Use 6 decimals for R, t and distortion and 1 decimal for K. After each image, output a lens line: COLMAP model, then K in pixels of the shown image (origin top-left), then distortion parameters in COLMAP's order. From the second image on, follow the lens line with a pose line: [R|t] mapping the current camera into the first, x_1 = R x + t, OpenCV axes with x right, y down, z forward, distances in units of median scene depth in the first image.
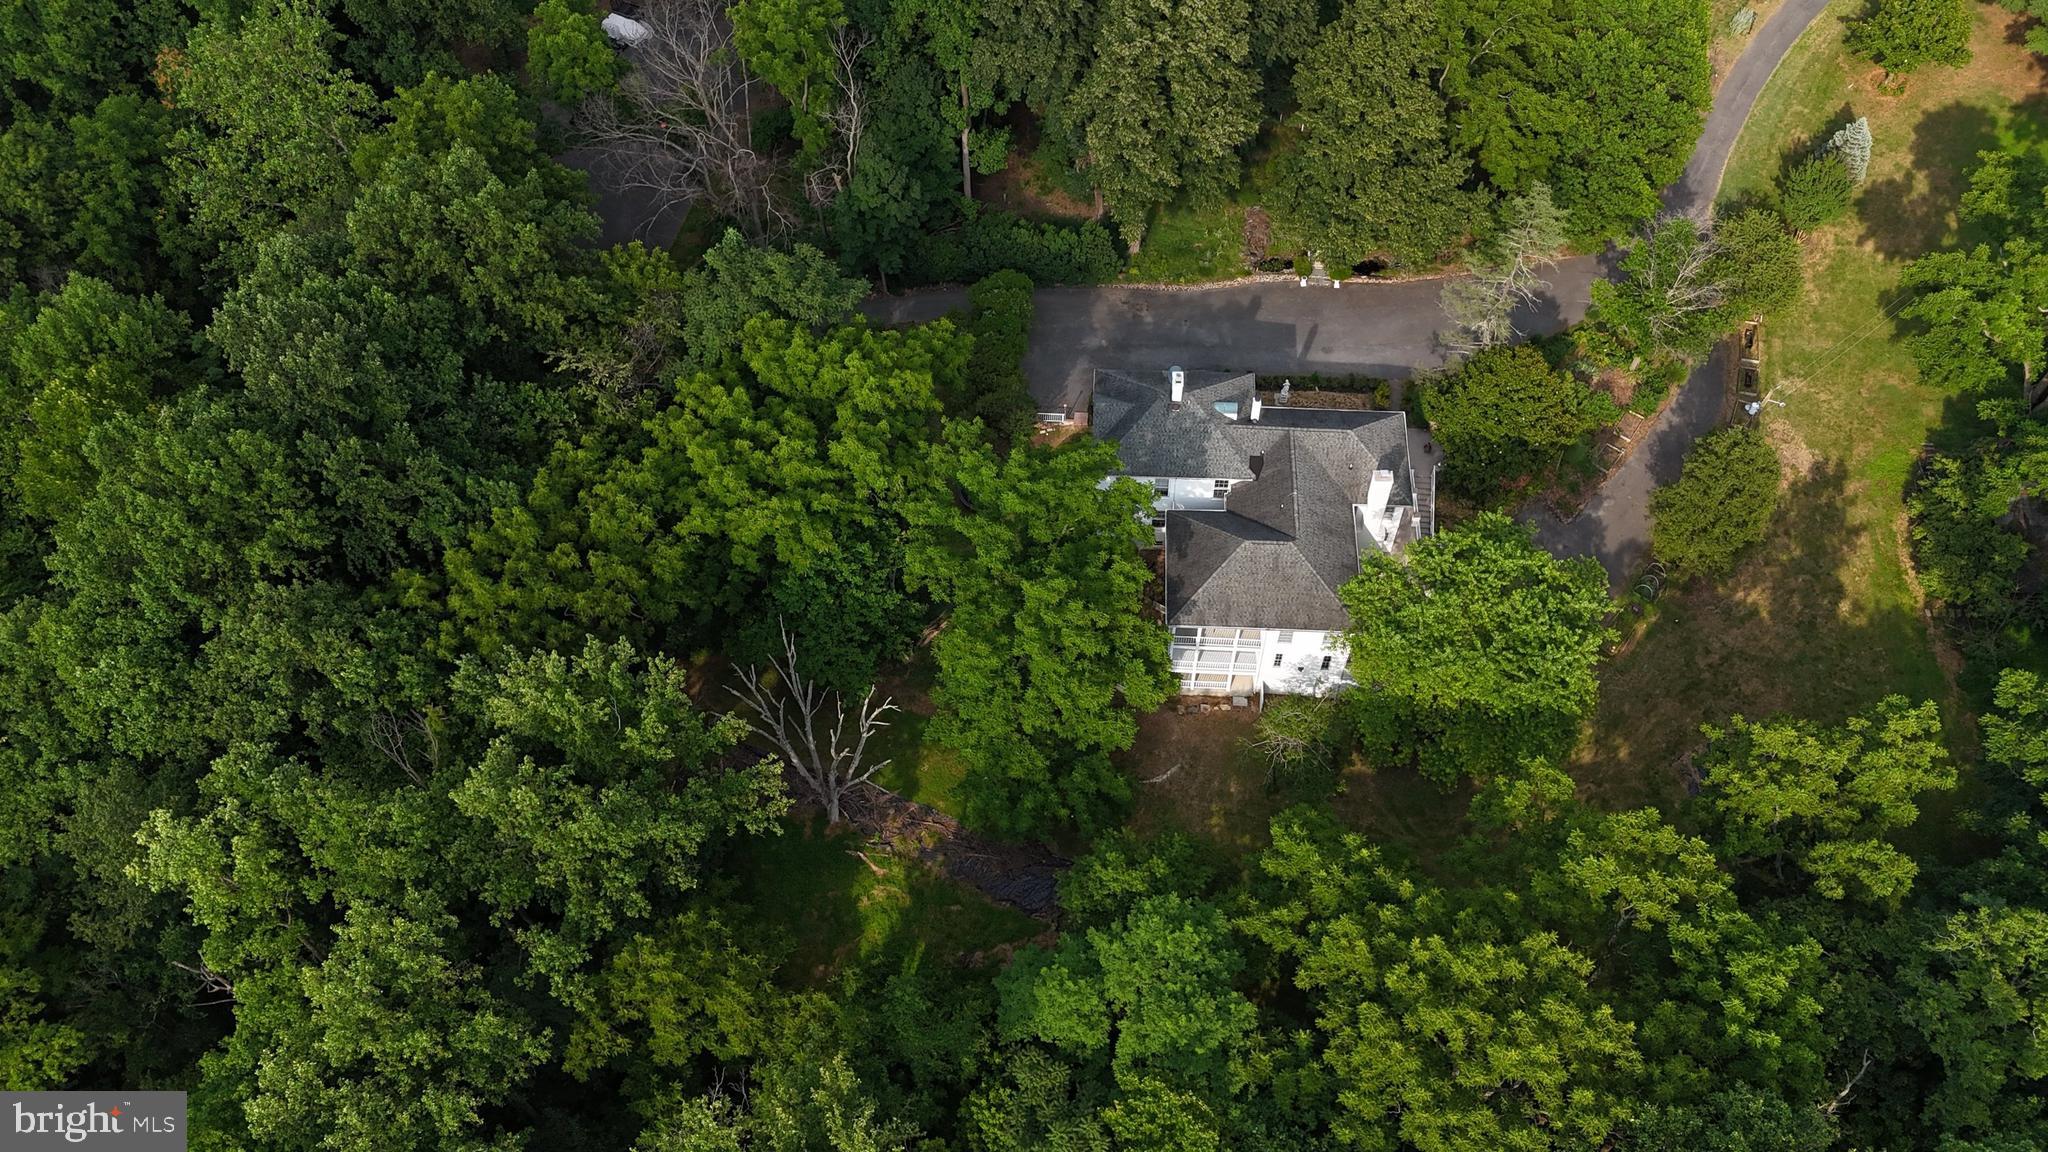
lens RADIAL K [[1505.0, 0, 1021.4], [0, 1505.0, 576.2], [0, 0, 1]] dist [0.023553, -0.013717]
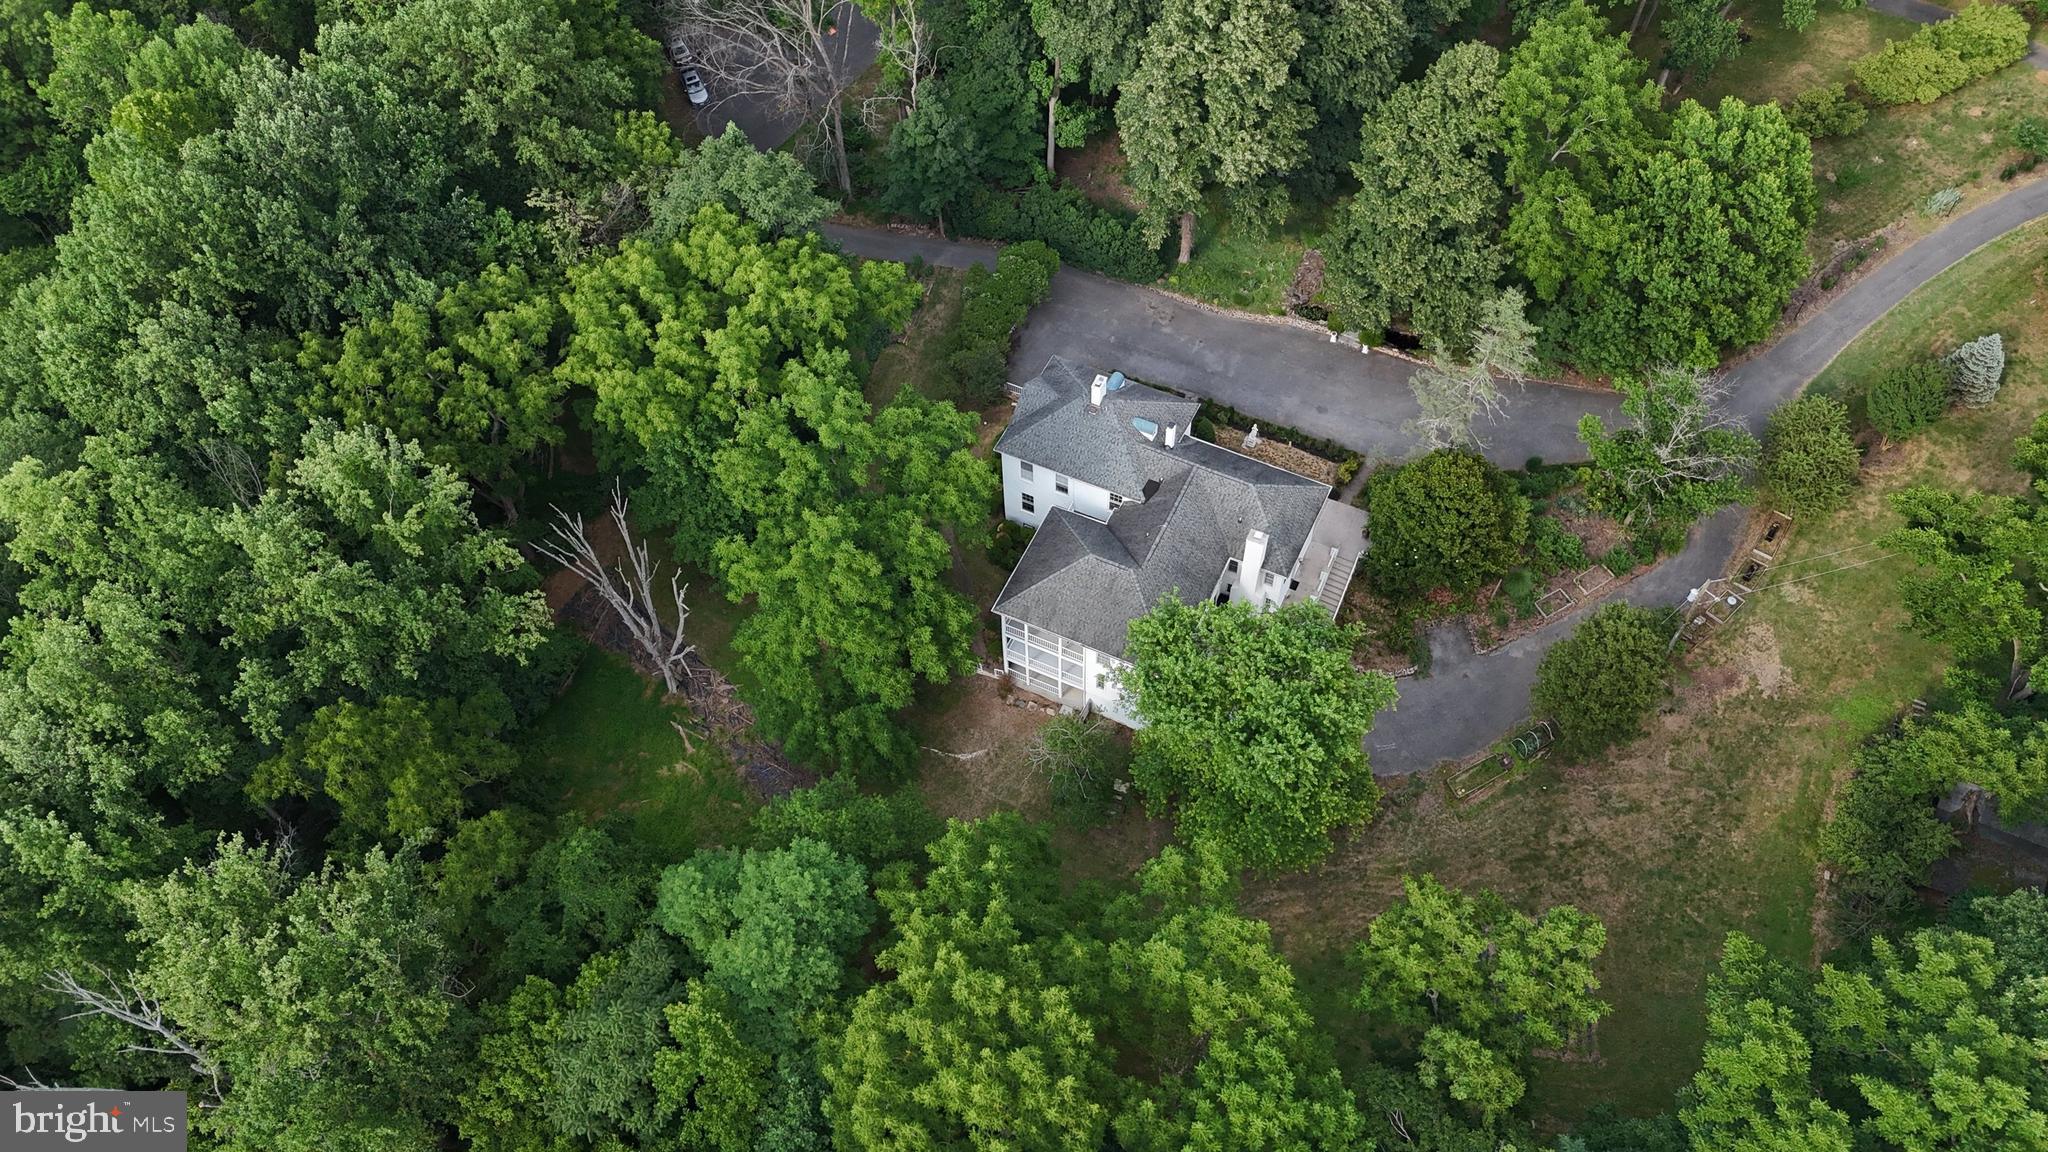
lens RADIAL K [[1505.0, 0, 1019.2], [0, 1505.0, 577.1], [0, 0, 1]] dist [0.023553, -0.013717]
pose [[0.925080, 0.312810, -0.215354, 0.305059], [-0.310193, 0.949524, 0.046744, -0.038316], [0.219106, 0.023559, 0.975417, 0.021415]]
